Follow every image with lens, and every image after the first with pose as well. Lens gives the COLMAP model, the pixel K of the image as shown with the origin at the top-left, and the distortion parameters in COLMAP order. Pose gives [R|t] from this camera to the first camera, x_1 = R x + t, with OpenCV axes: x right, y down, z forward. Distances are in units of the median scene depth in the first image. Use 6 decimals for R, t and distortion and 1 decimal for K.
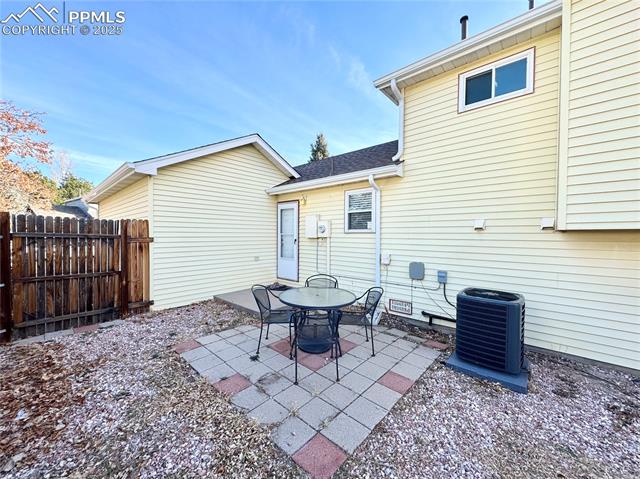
lens RADIAL K [[253.9, 0, 318.1], [0, 253.9, 238.4], [0, 0, 1]] dist [-0.002786, 0.000624]
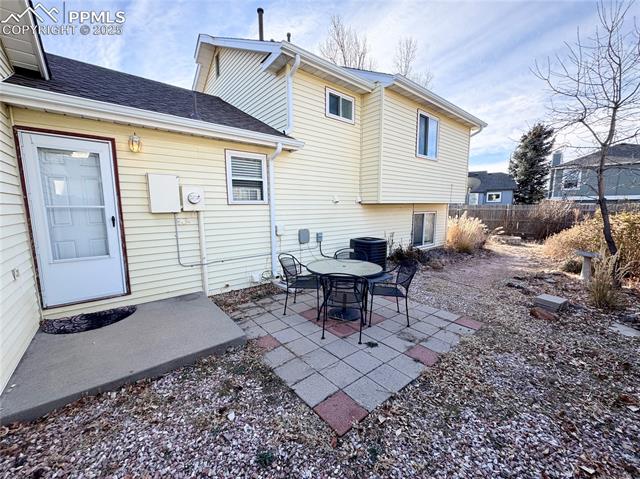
lens RADIAL K [[253.9, 0, 317.4], [0, 253.9, 240.8], [0, 0, 1]] dist [-0.002786, 0.000624]
pose [[0.147449, -0.139748, 0.979147, -0.812436], [0.019325, 0.990186, 0.138414, -0.017652], [-0.988881, -0.001487, 0.148703, 0.771647]]
